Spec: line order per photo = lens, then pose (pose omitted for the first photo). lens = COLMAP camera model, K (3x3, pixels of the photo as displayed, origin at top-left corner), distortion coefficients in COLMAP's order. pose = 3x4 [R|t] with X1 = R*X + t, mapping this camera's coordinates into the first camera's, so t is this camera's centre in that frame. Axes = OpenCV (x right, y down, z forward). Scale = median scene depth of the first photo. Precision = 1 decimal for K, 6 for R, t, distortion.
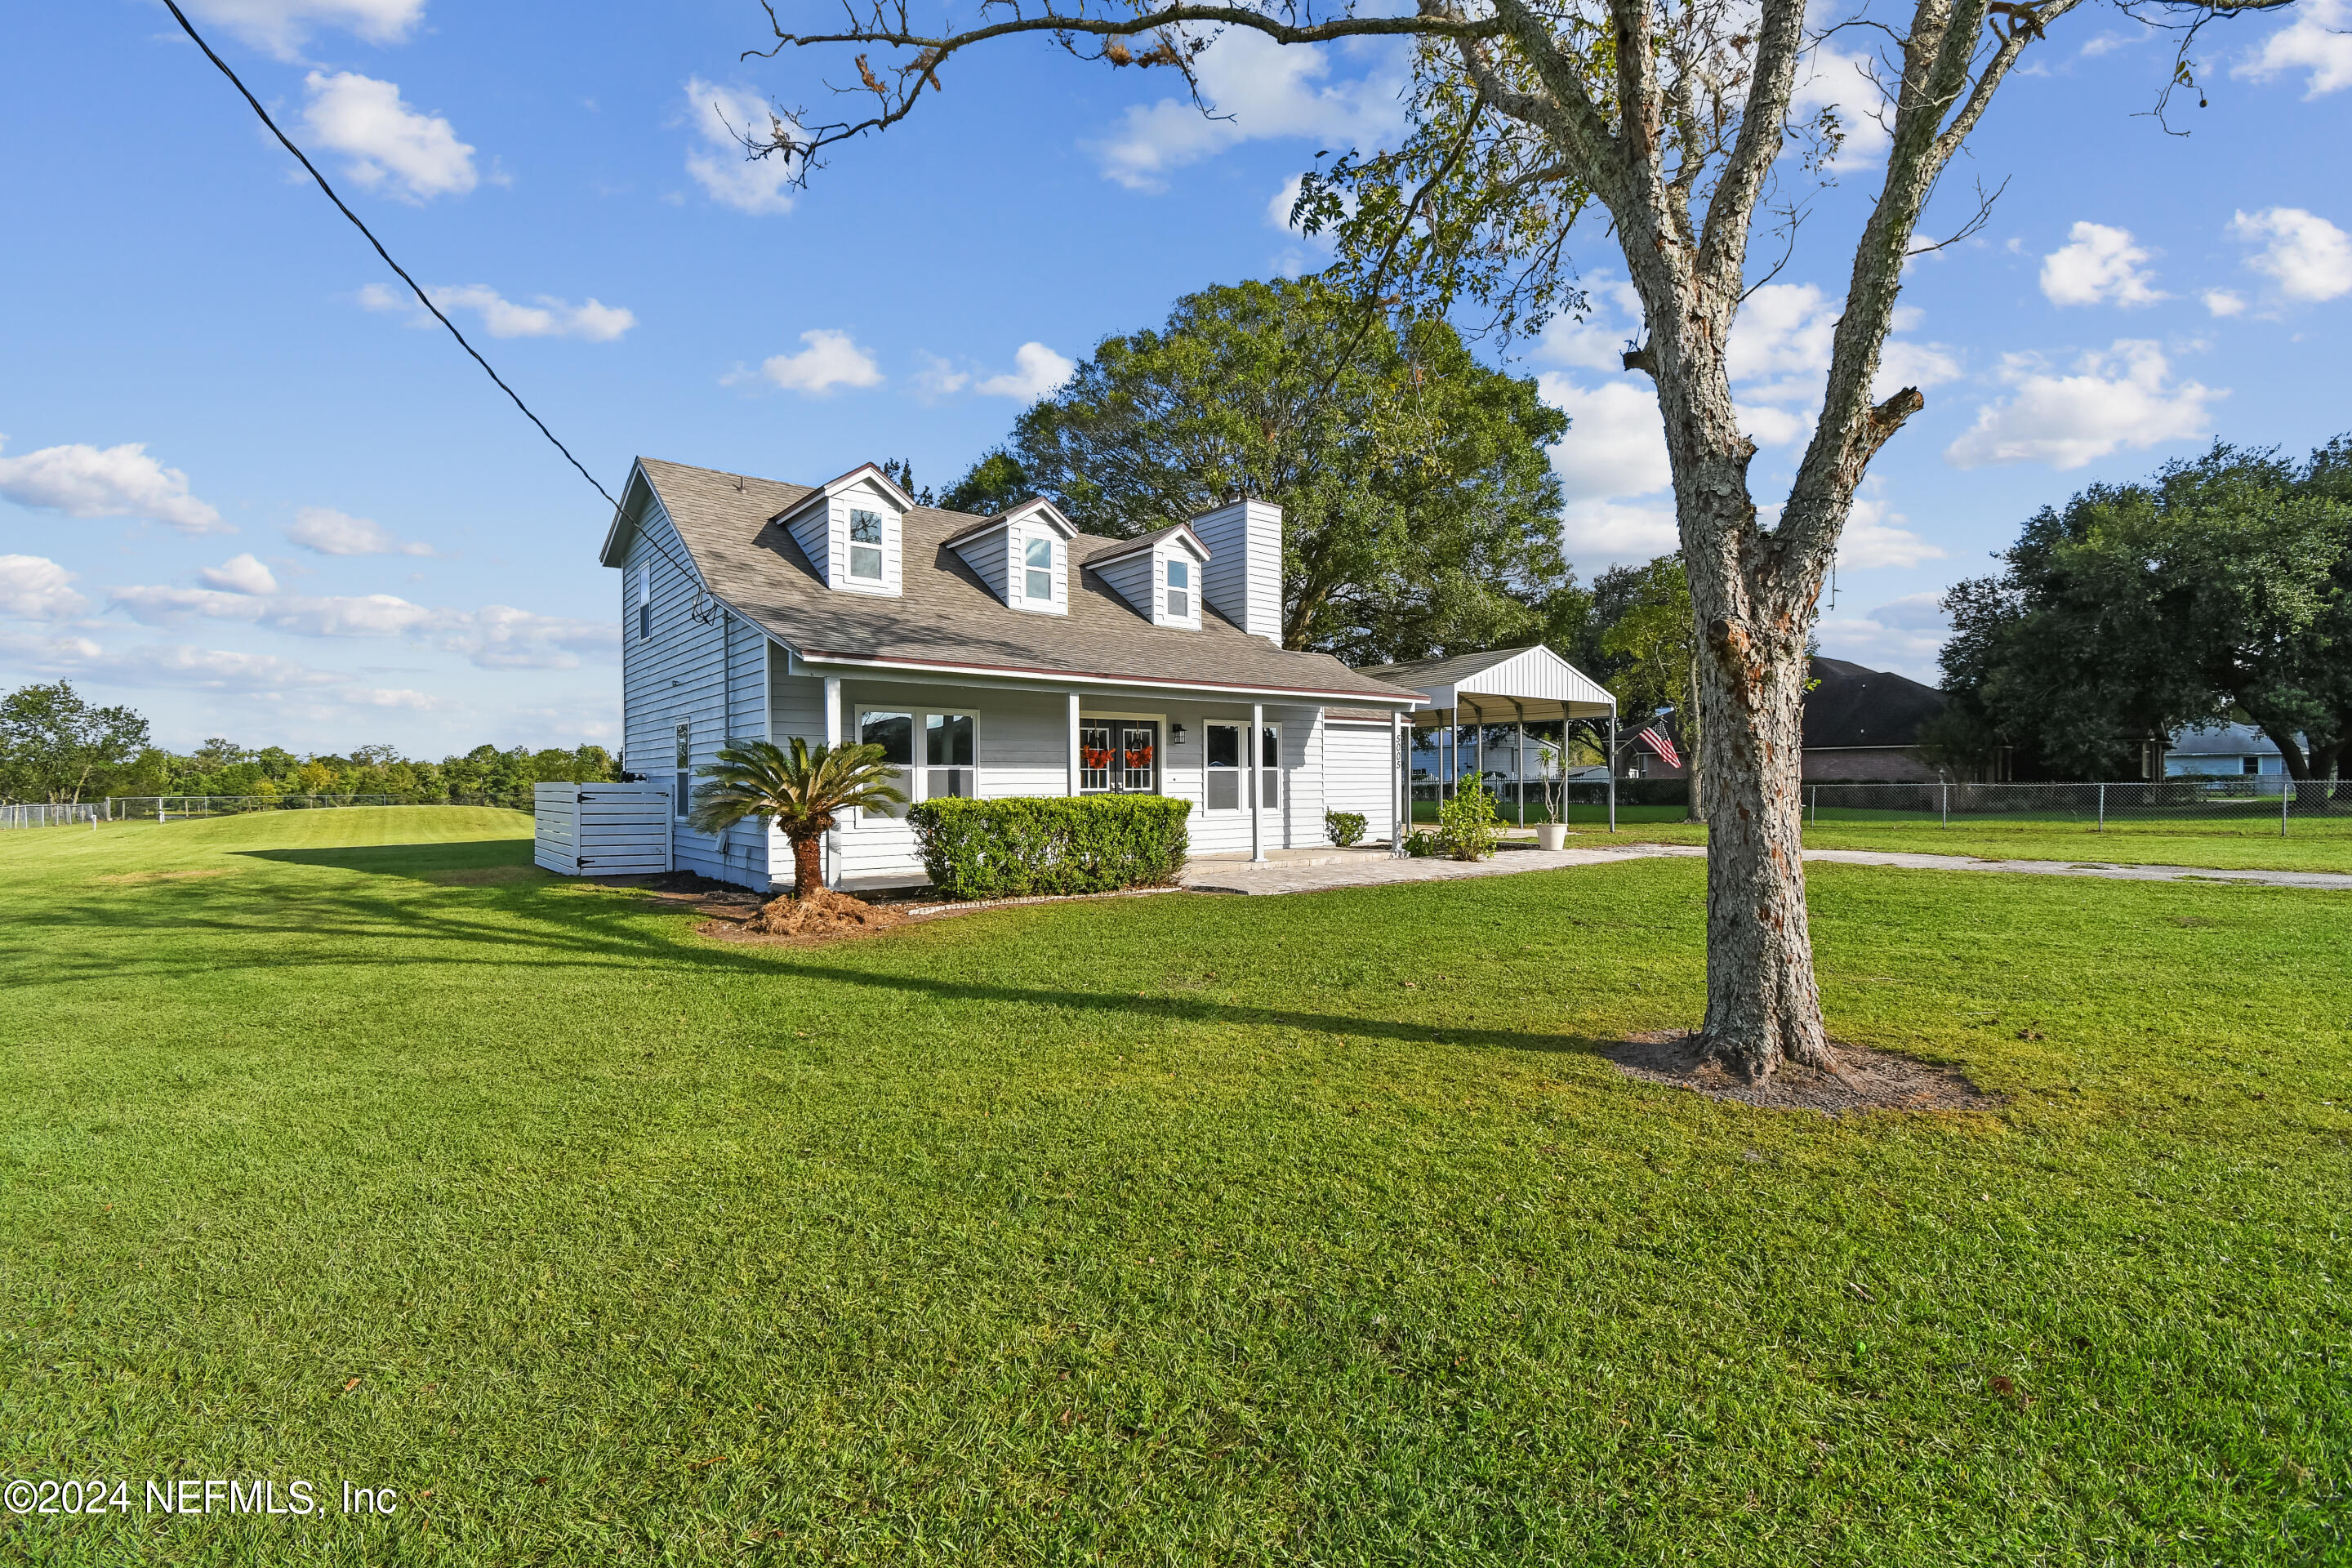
lens RADIAL K [[1039.4, 0, 1169.2], [0, 1039.4, 780.5], [0, 0, 1]] dist [0.020407, -0.023050]
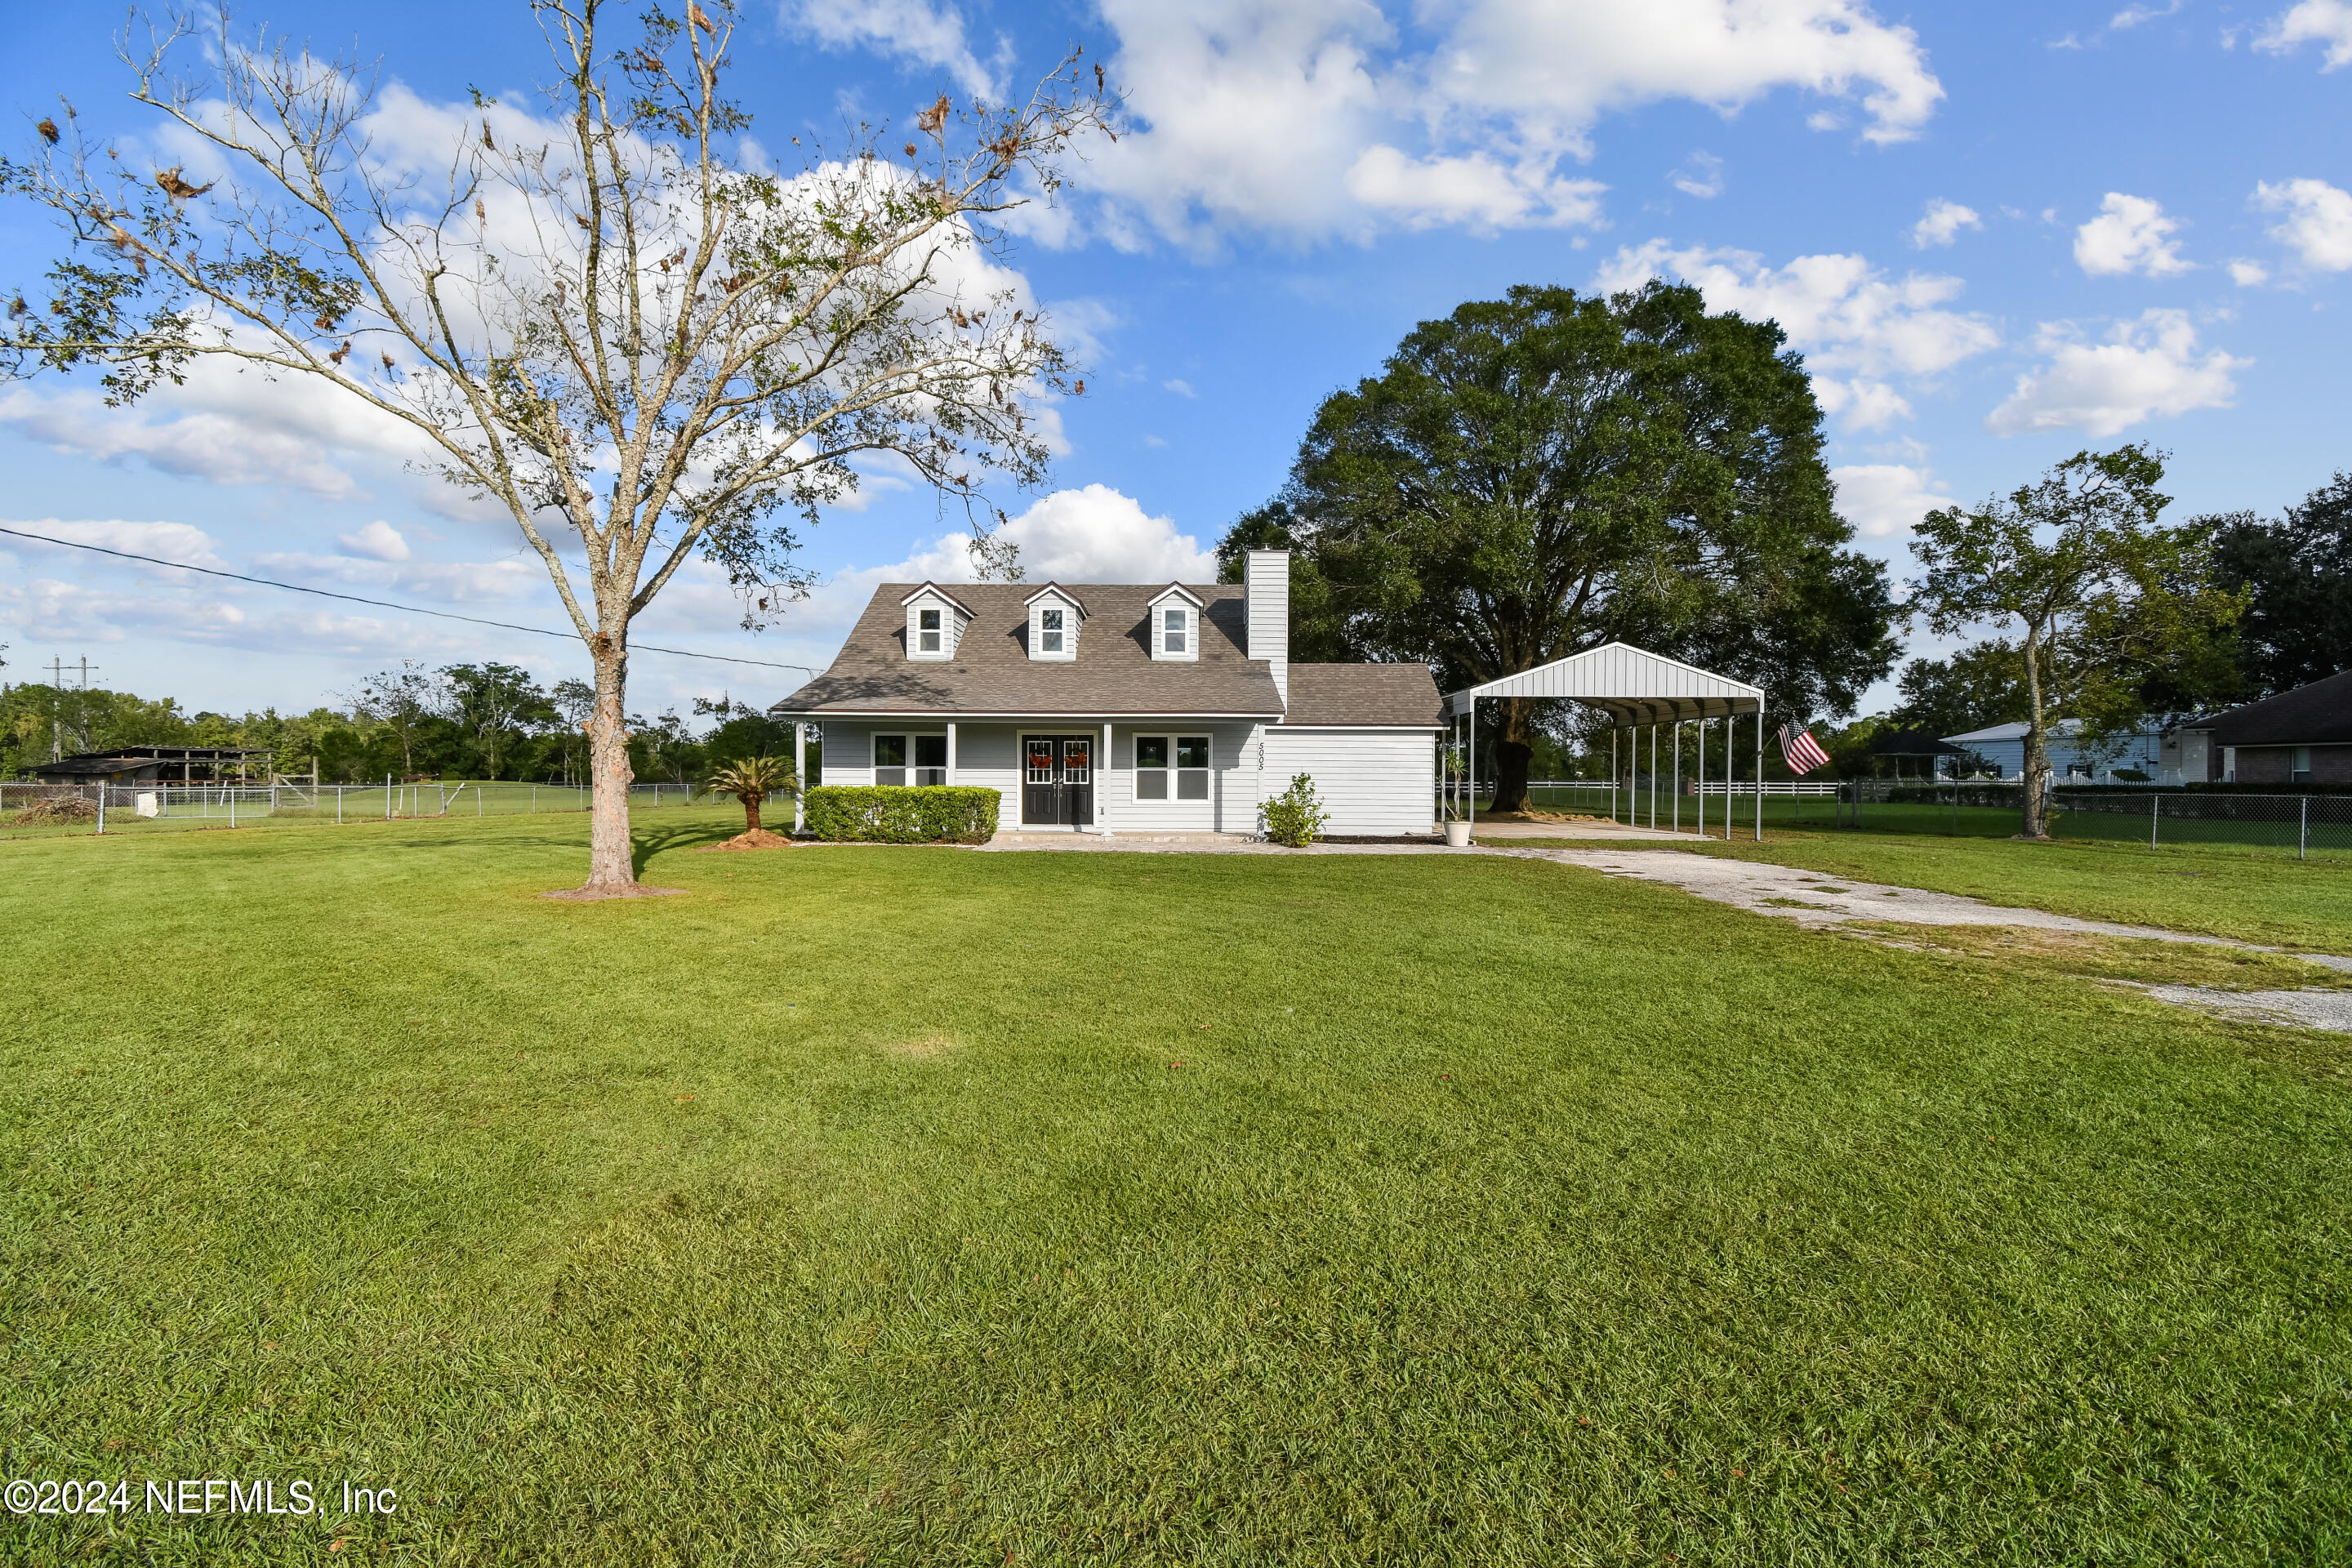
lens RADIAL K [[1023.5, 0, 1160.0], [0, 1023.5, 783.8], [0, 0, 1]] dist [0.023348, -0.021735]
pose [[0.774822, 0.008732, -0.632119, 0.872093], [-0.009783, 0.999950, 0.001822, 0.004748], [0.632104, 0.004772, 0.774869, -0.002165]]
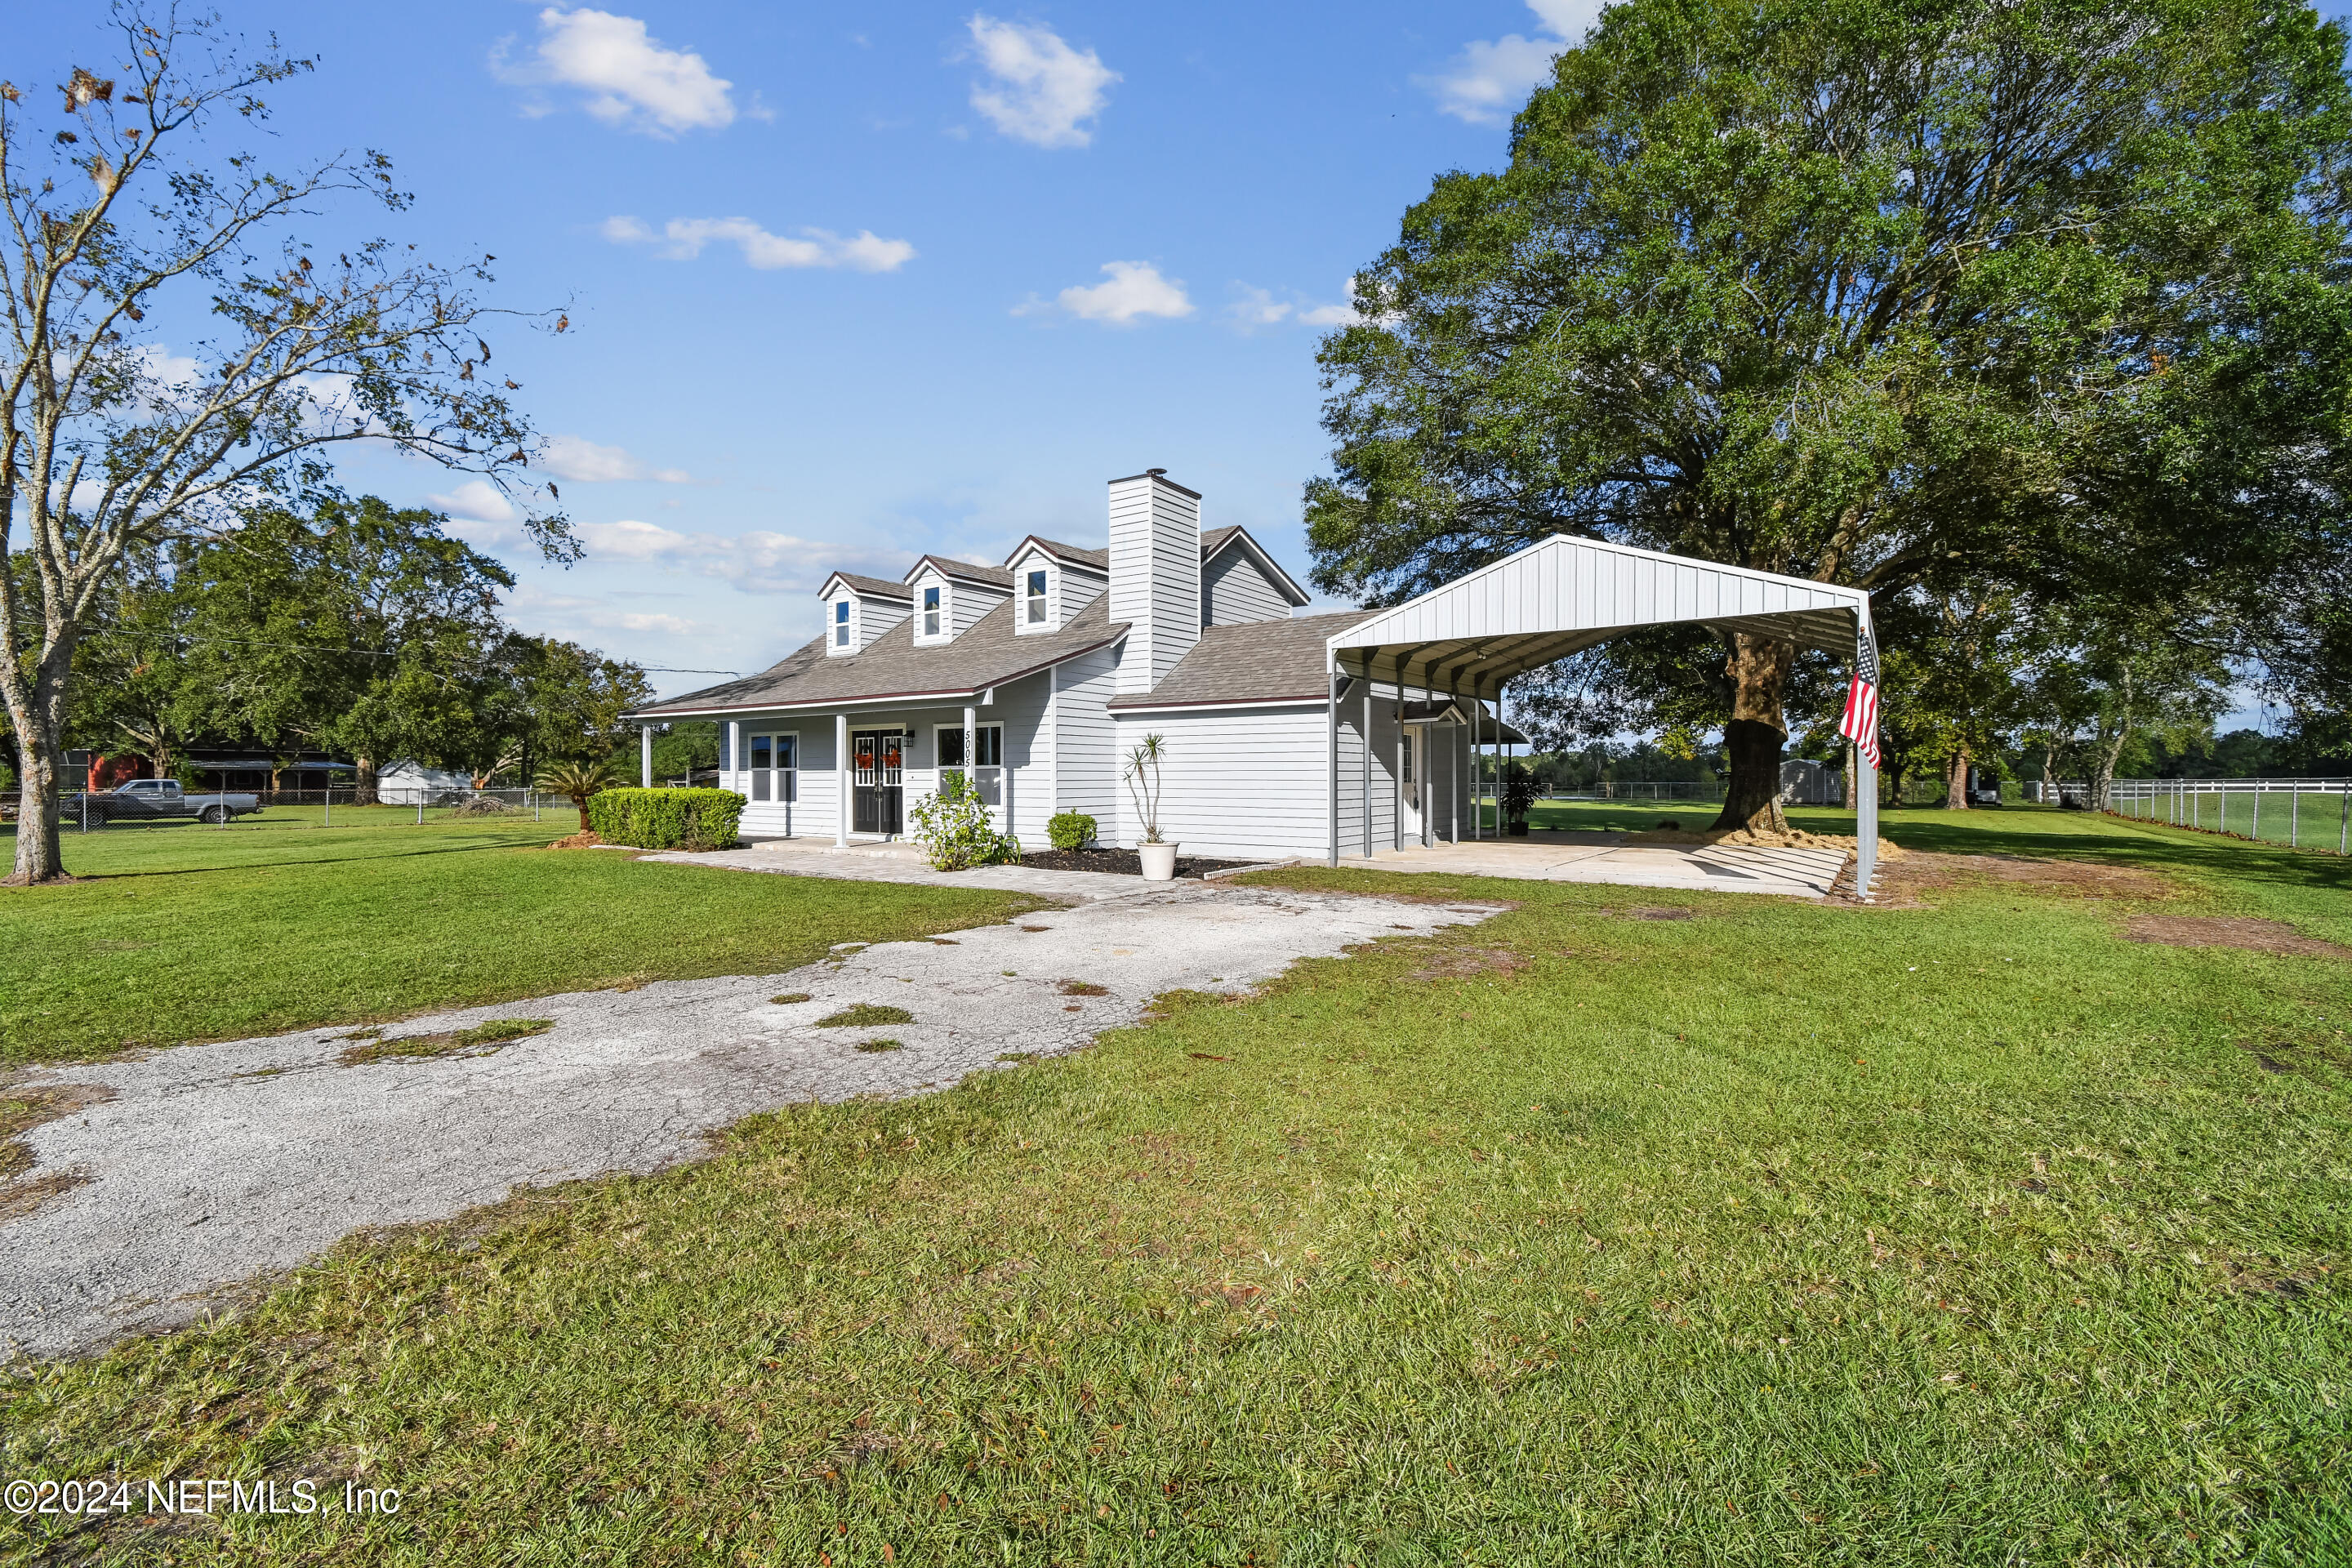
lens RADIAL K [[1039.4, 0, 1169.2], [0, 1039.4, 780.5], [0, 0, 1]] dist [0.020407, -0.023050]
pose [[0.291008, 0.005973, -0.956702, 1.145777], [0.001630, 0.999976, 0.006739, -0.005356], [0.956719, -0.003521, 0.290991, 0.889035]]
